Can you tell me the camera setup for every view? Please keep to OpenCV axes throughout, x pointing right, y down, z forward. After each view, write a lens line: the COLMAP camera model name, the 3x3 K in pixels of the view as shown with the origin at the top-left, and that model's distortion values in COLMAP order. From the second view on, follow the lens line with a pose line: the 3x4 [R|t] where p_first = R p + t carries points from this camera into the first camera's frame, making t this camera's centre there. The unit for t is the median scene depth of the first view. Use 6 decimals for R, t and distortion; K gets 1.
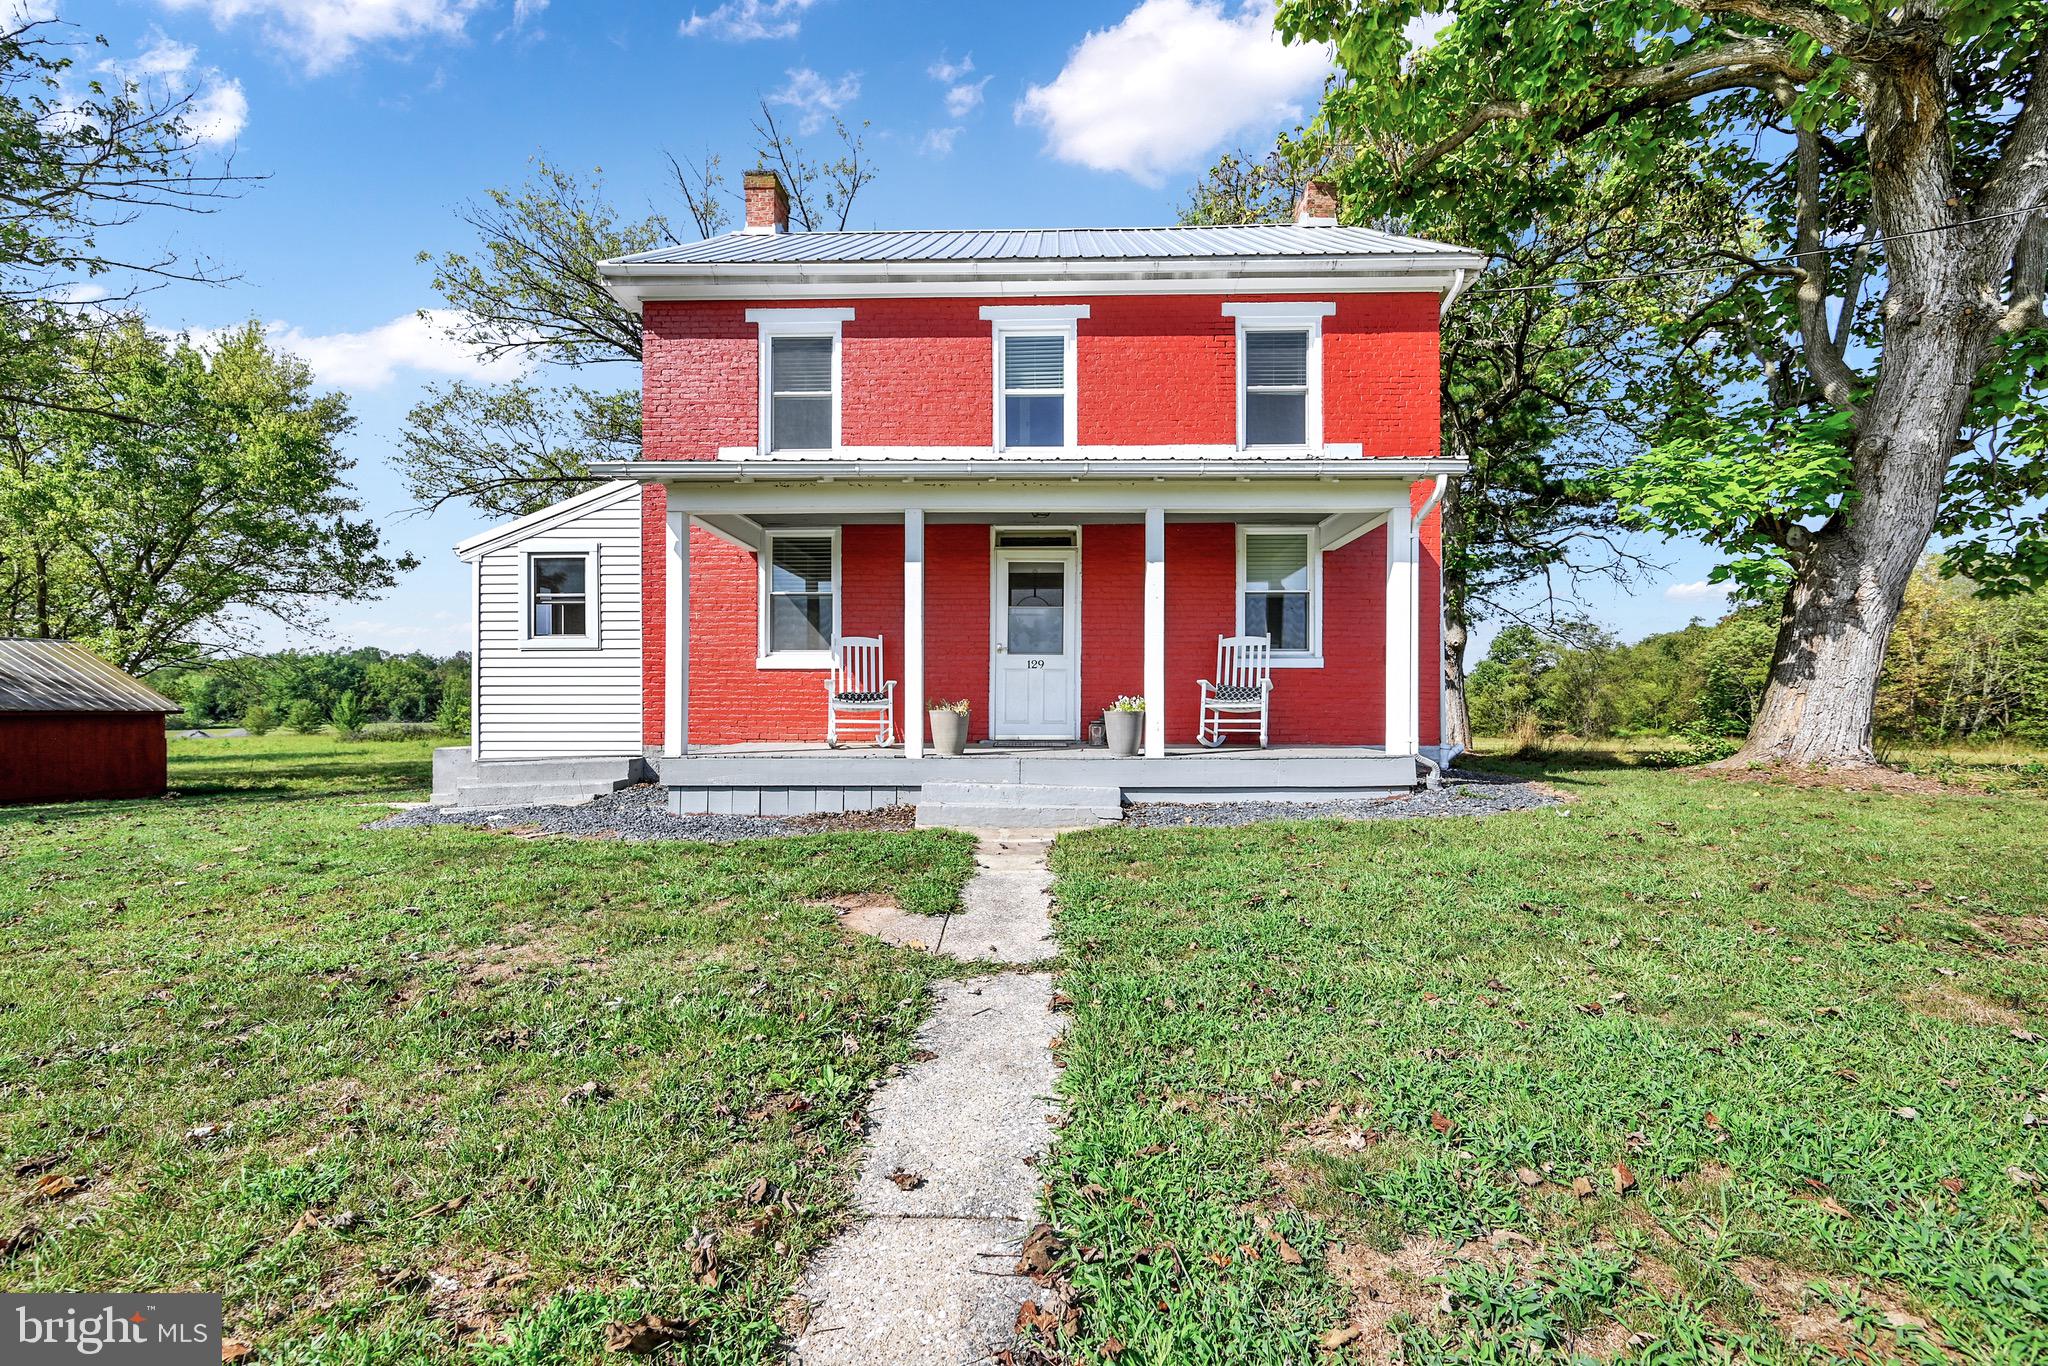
lens RADIAL K [[820.9, 0, 1018.7], [0, 820.9, 696.3], [0, 0, 1]] dist [-0.002273, -0.000179]
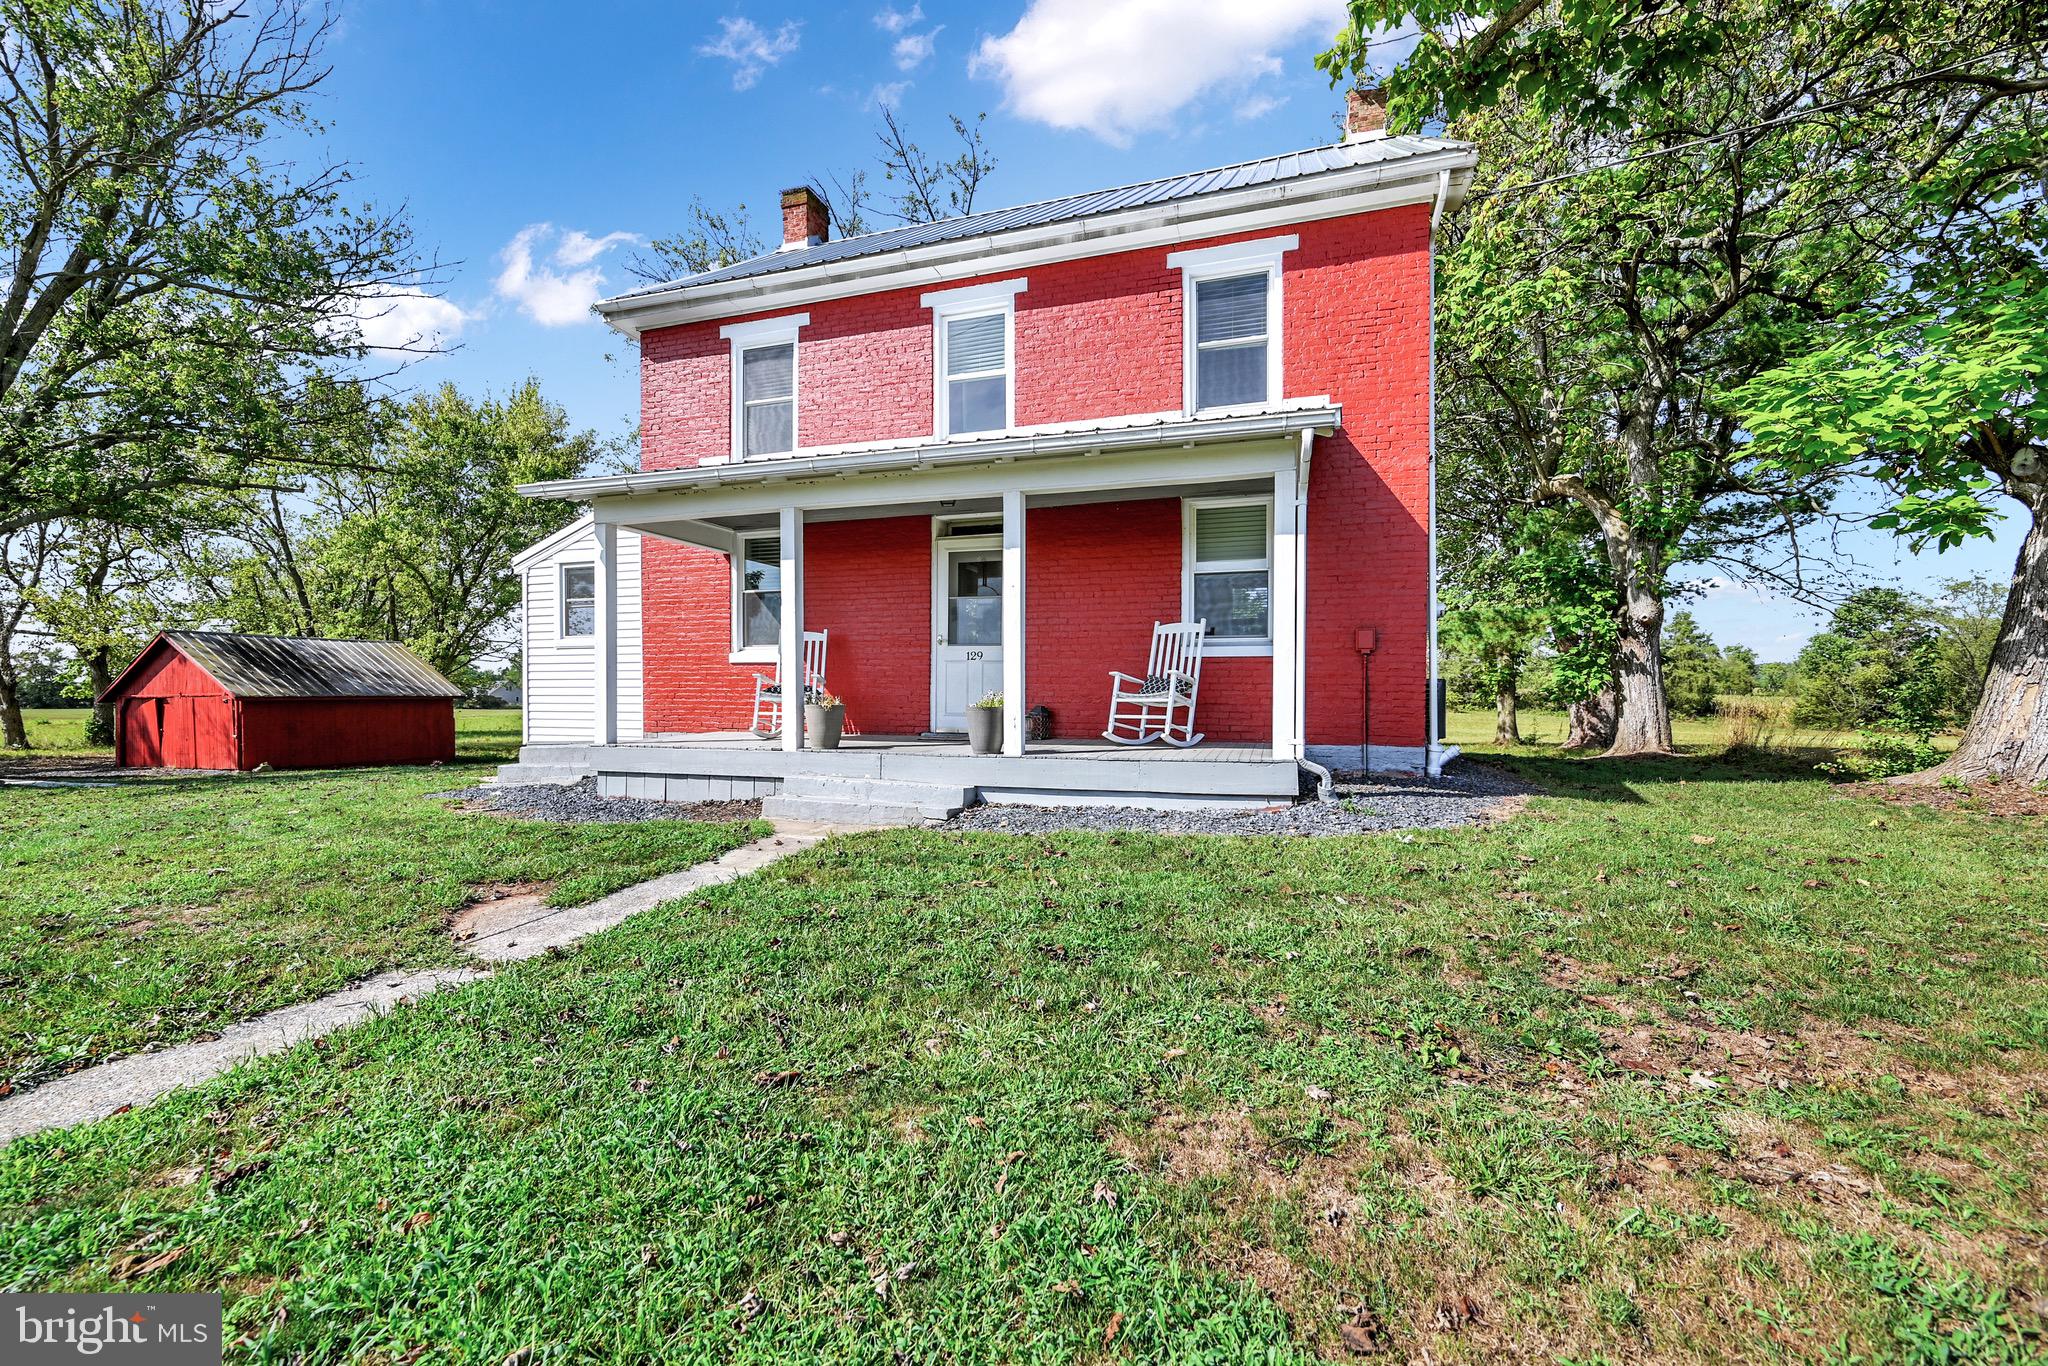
lens RADIAL K [[820.9, 0, 1001.6], [0, 820.9, 693.1], [0, 0, 1]] dist [-0.002273, -0.000179]
pose [[0.958682, 0.001322, -0.284476, 0.327513], [0.003227, 0.999874, 0.015521, -0.009225], [0.284461, -0.015797, 0.958557, 0.071780]]
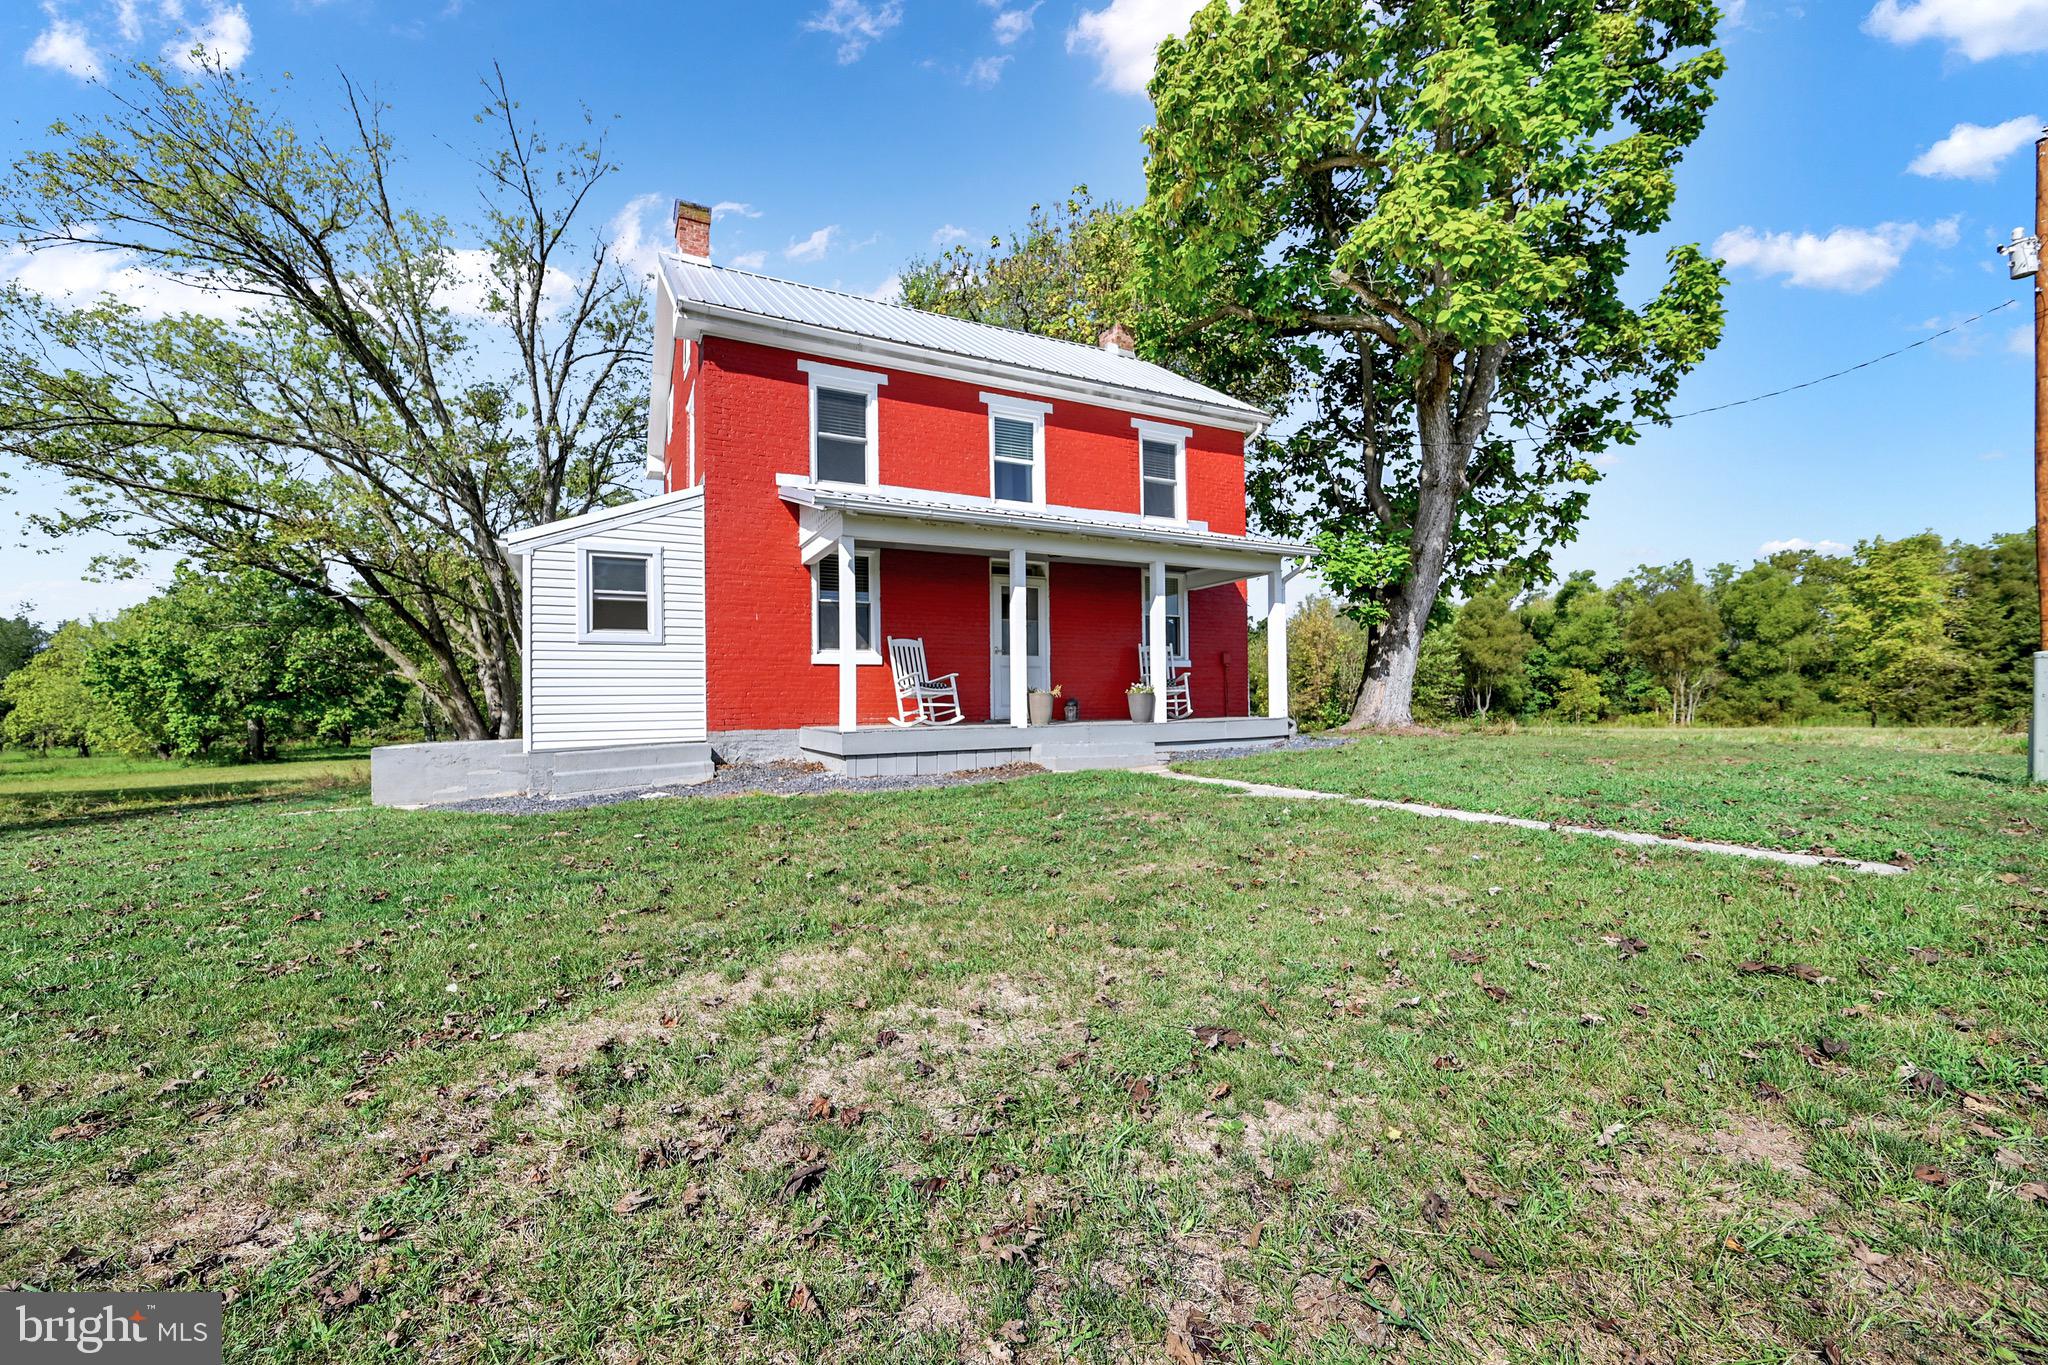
lens RADIAL K [[820.9, 0, 1009.4], [0, 820.9, 674.1], [0, 0, 1]] dist [-0.002273, -0.000179]
pose [[0.880683, 0.004802, 0.473682, -0.628567], [0.012331, 0.999377, -0.033057, 0.024010], [-0.473546, 0.034954, 0.880075, -0.169859]]
